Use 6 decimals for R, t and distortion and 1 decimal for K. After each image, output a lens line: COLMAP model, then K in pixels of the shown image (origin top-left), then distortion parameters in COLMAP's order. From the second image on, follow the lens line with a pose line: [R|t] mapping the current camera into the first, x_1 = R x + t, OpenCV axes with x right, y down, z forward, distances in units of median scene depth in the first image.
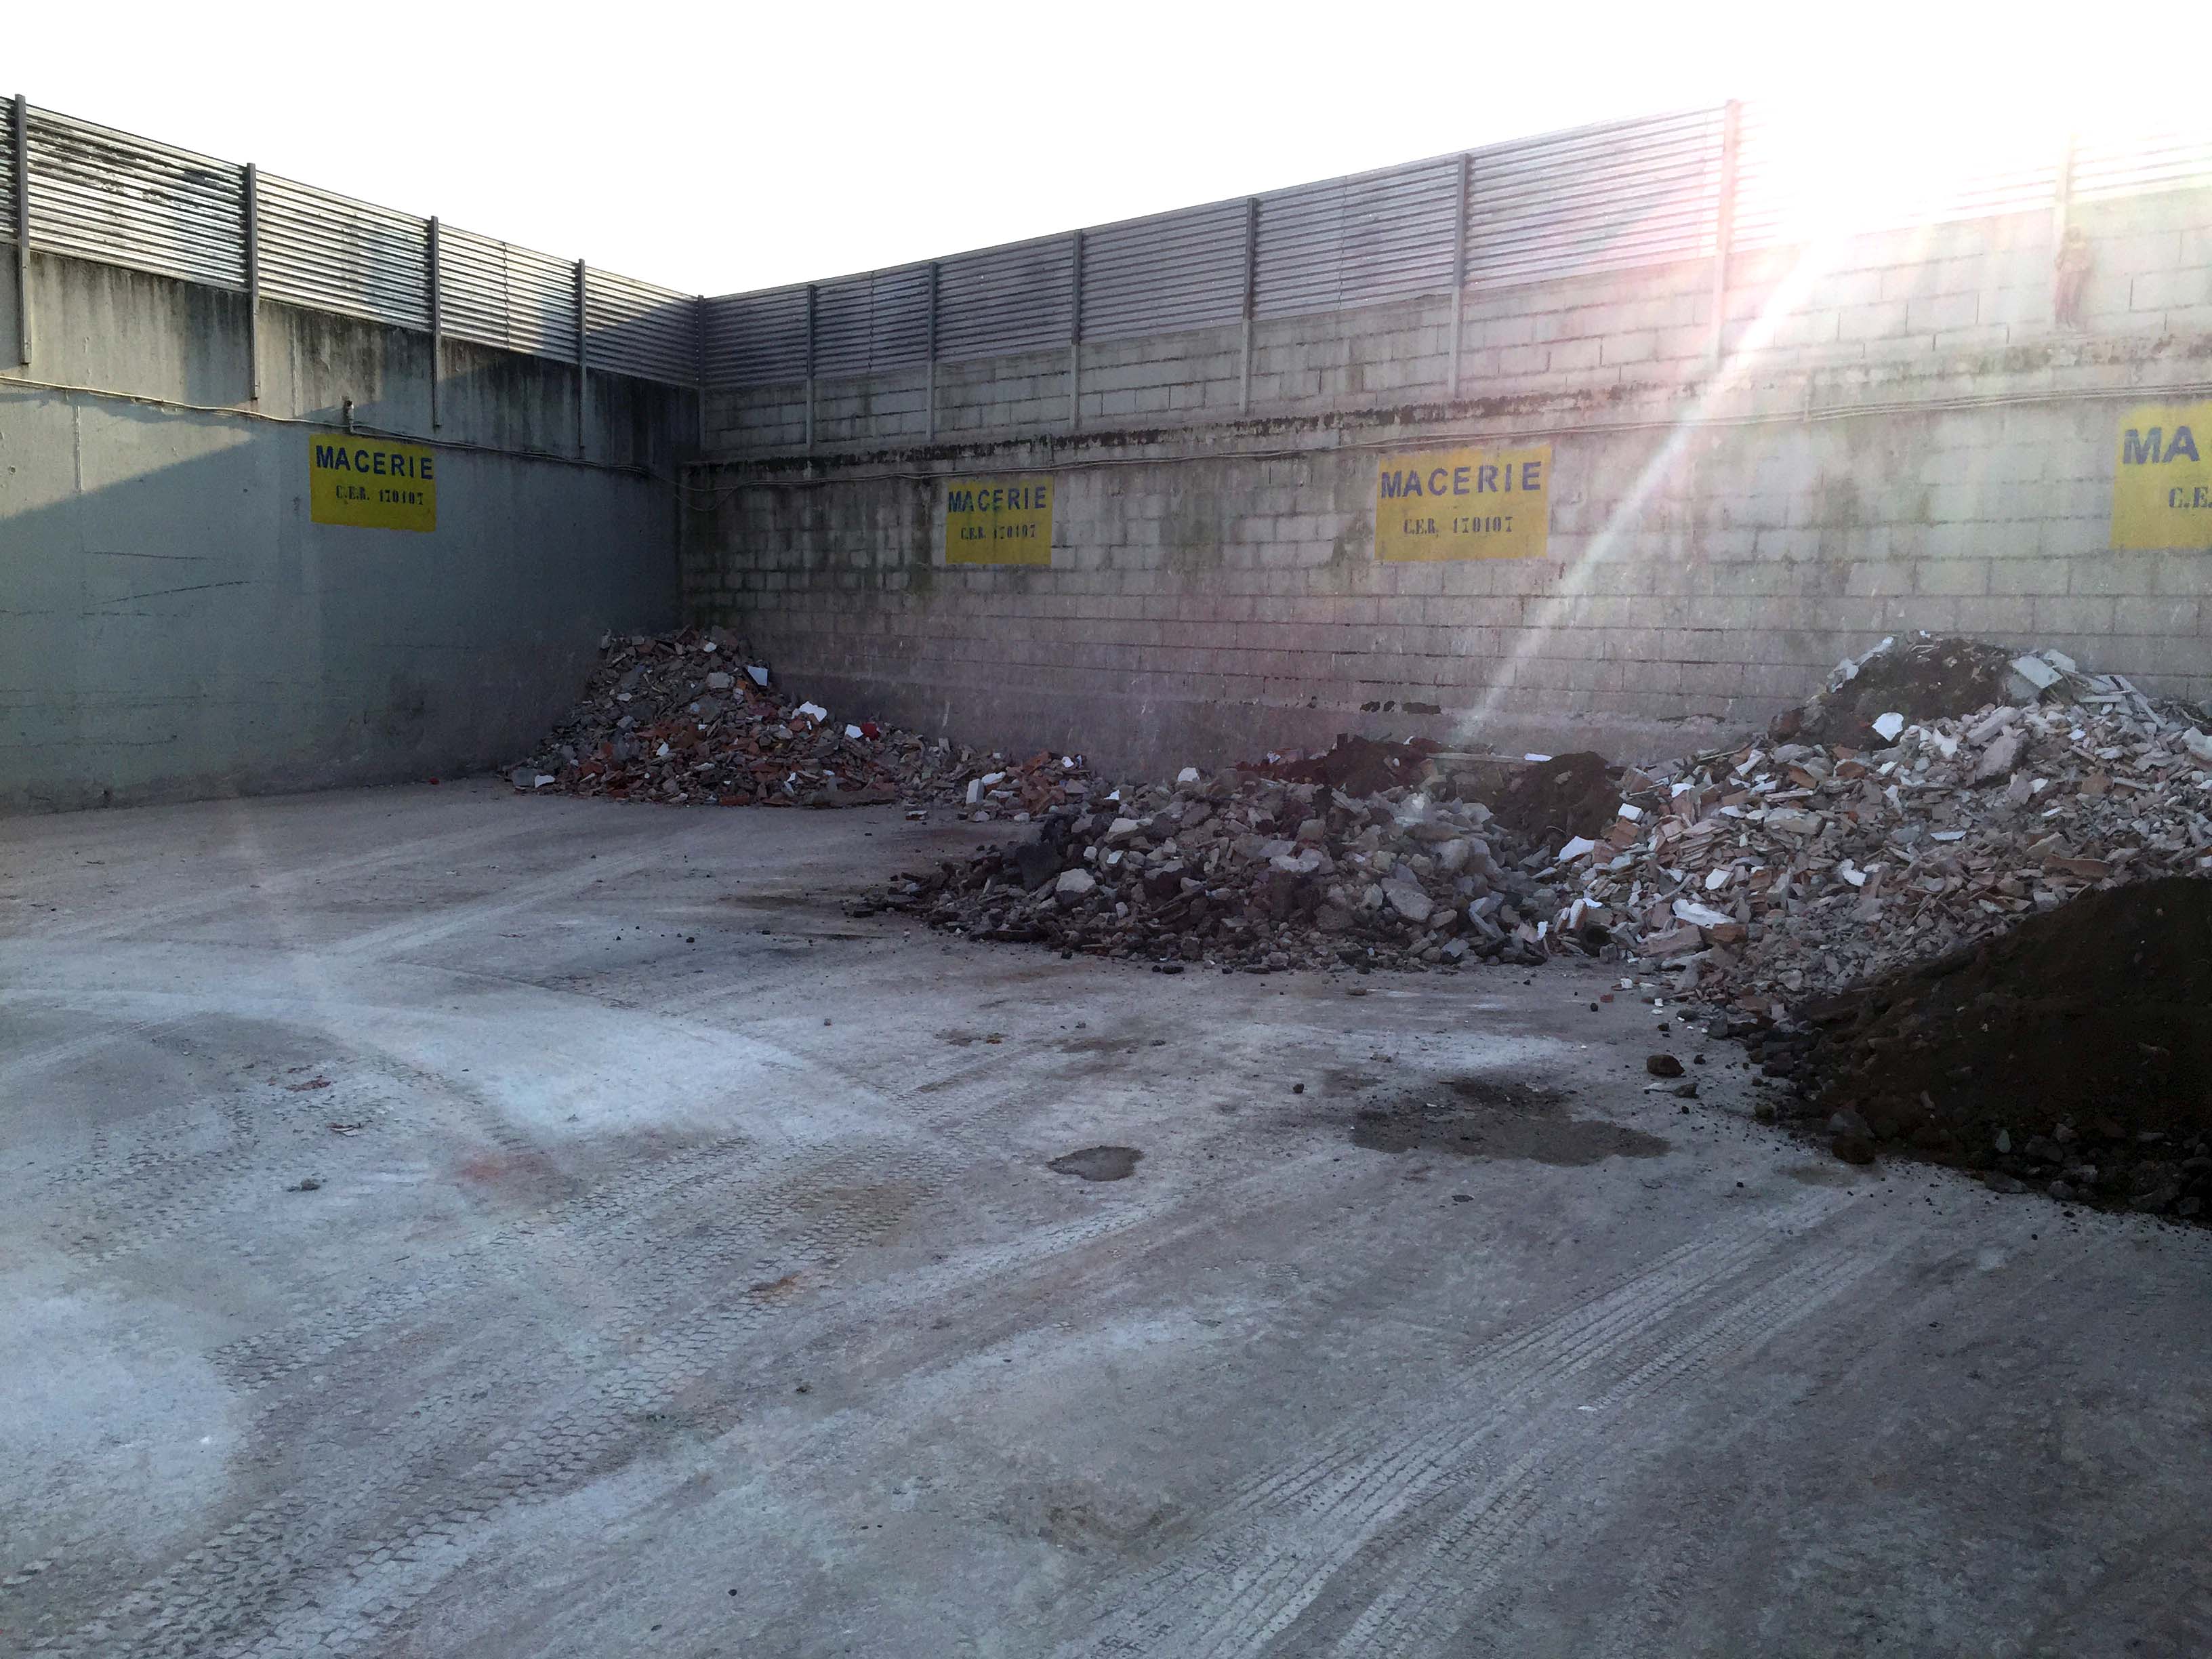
lens RADIAL K [[1867.0, 0, 1106.0], [0, 1867.0, 829.5], [0, 0, 1]] dist [0.083726, -0.109506]
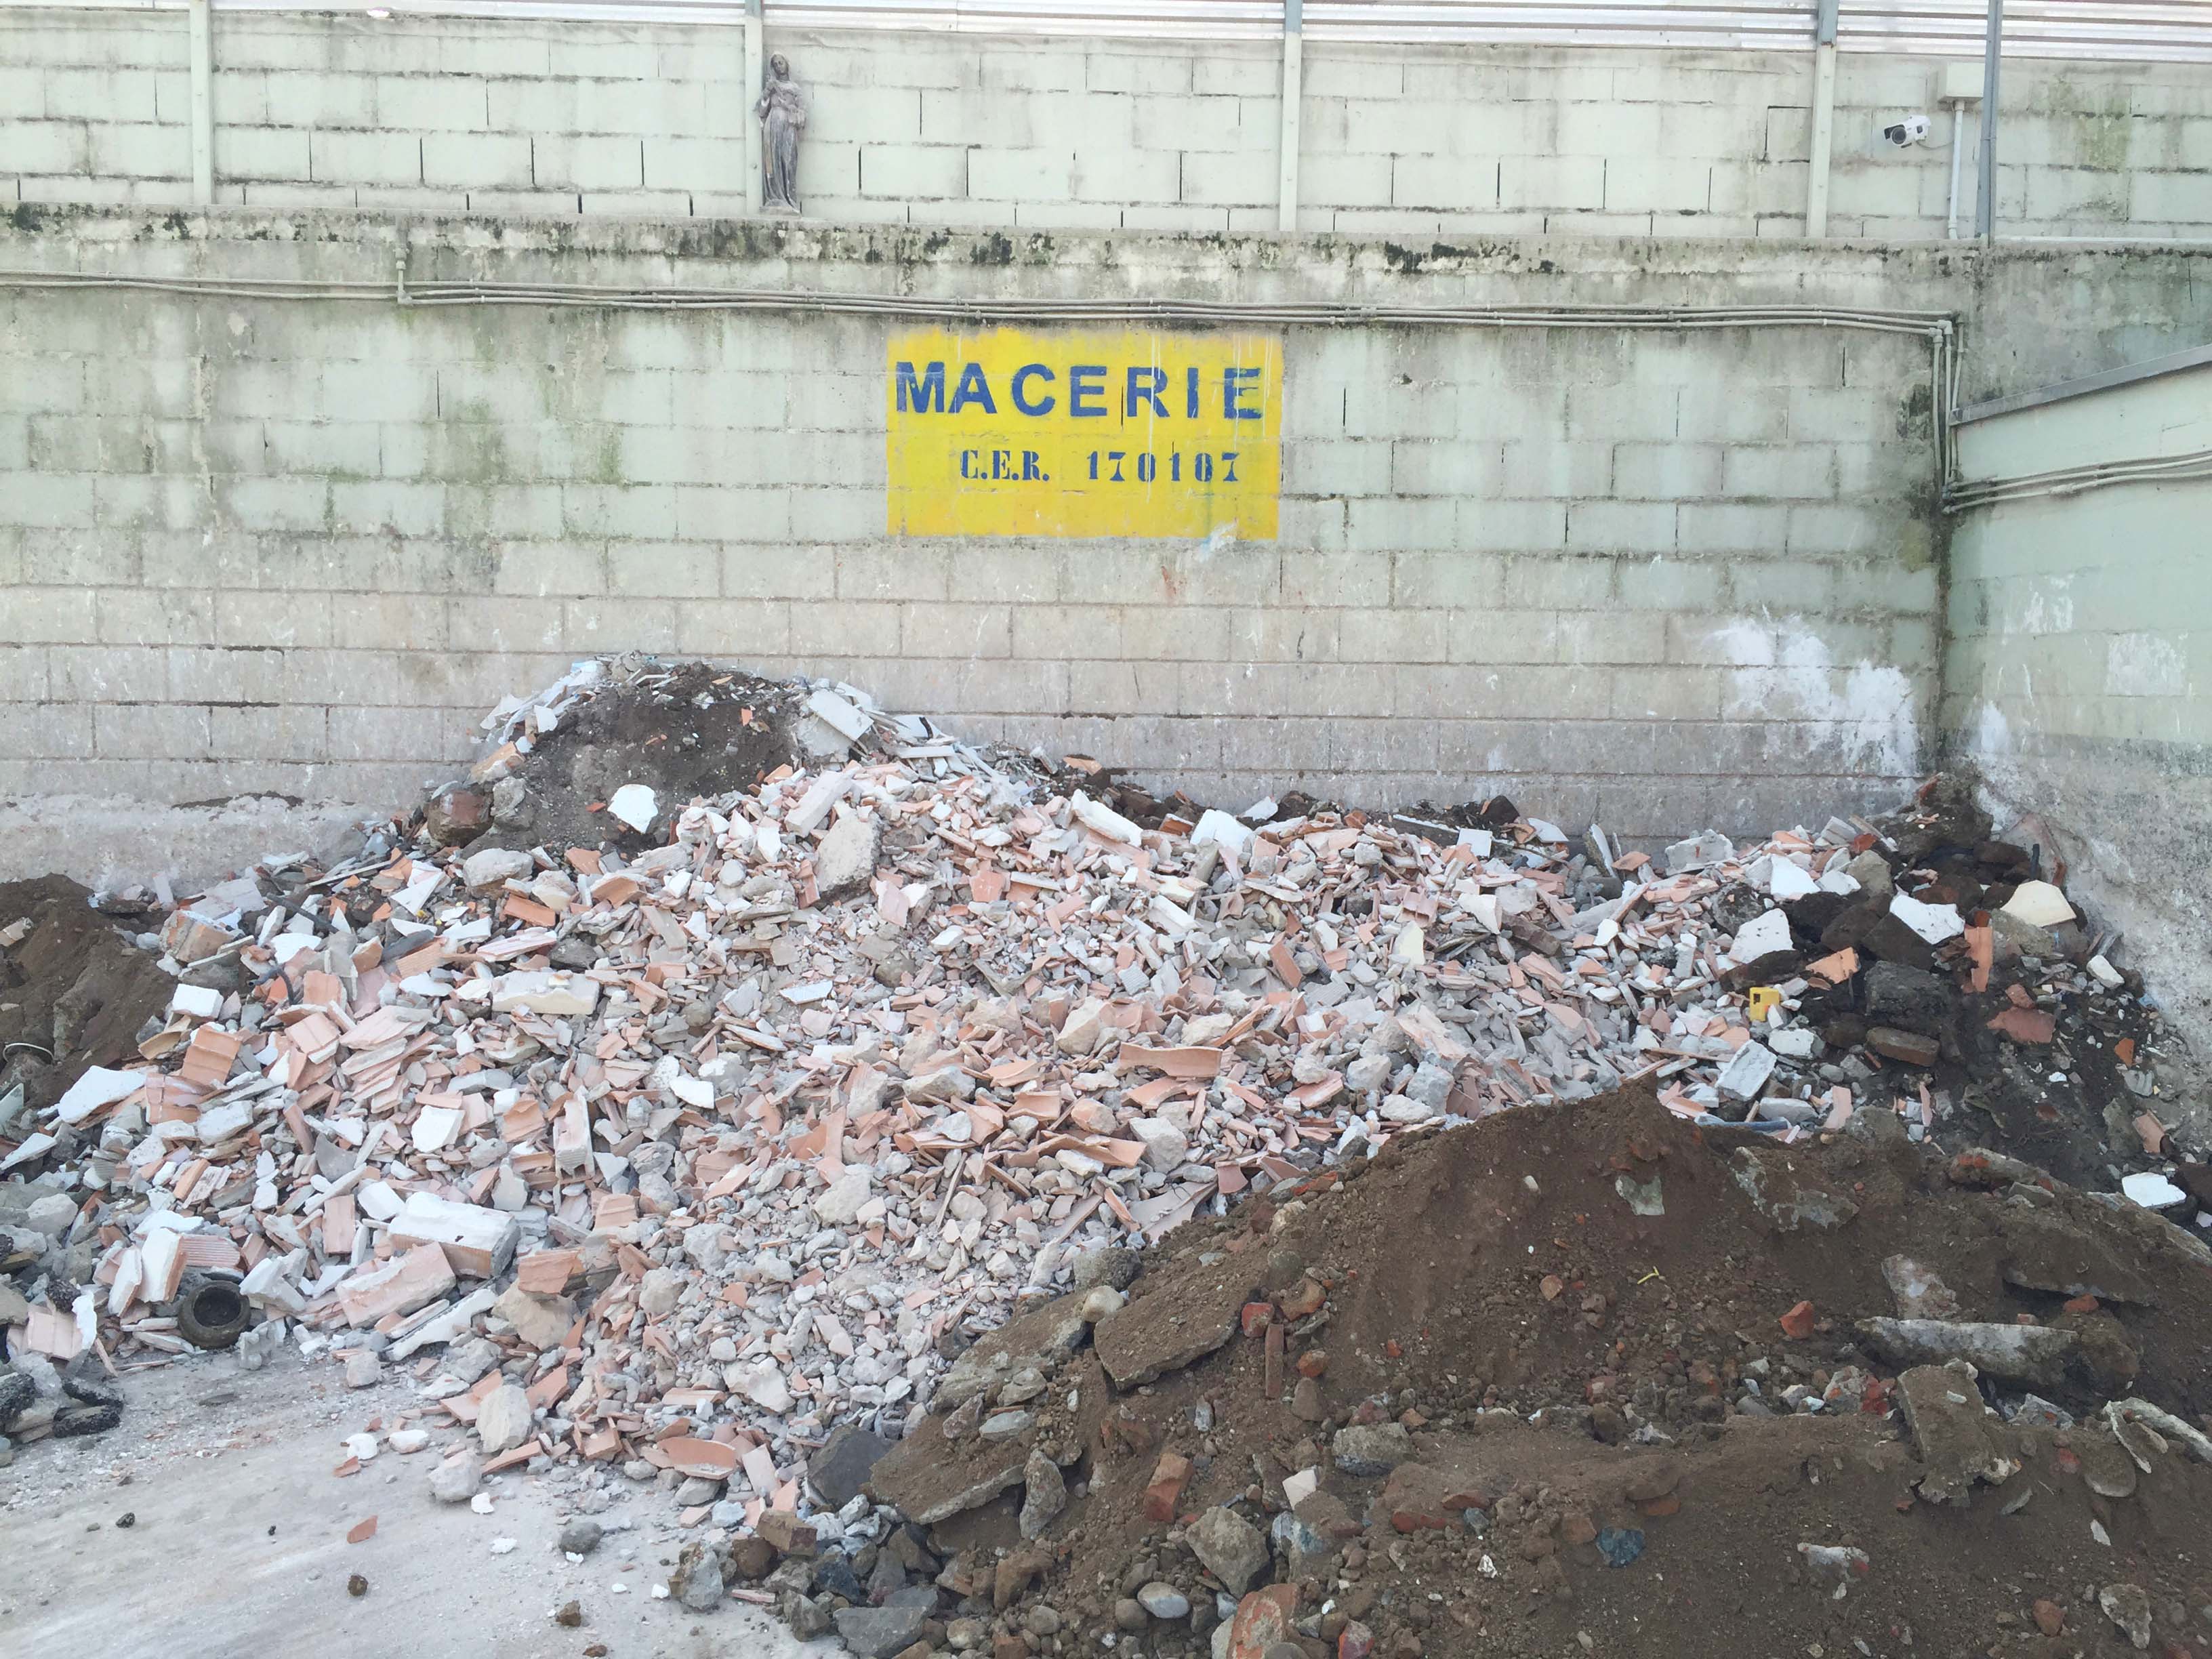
lens RADIAL K [[1867.0, 0, 1106.0], [0, 1867.0, 829.5], [0, 0, 1]] dist [0.083726, -0.109506]
pose [[0.655851, -0.077689, 0.750882, 0.058536], [0.082600, 0.996103, 0.030914, -0.054877], [-0.750357, 0.041748, 0.659713, 0.493886]]
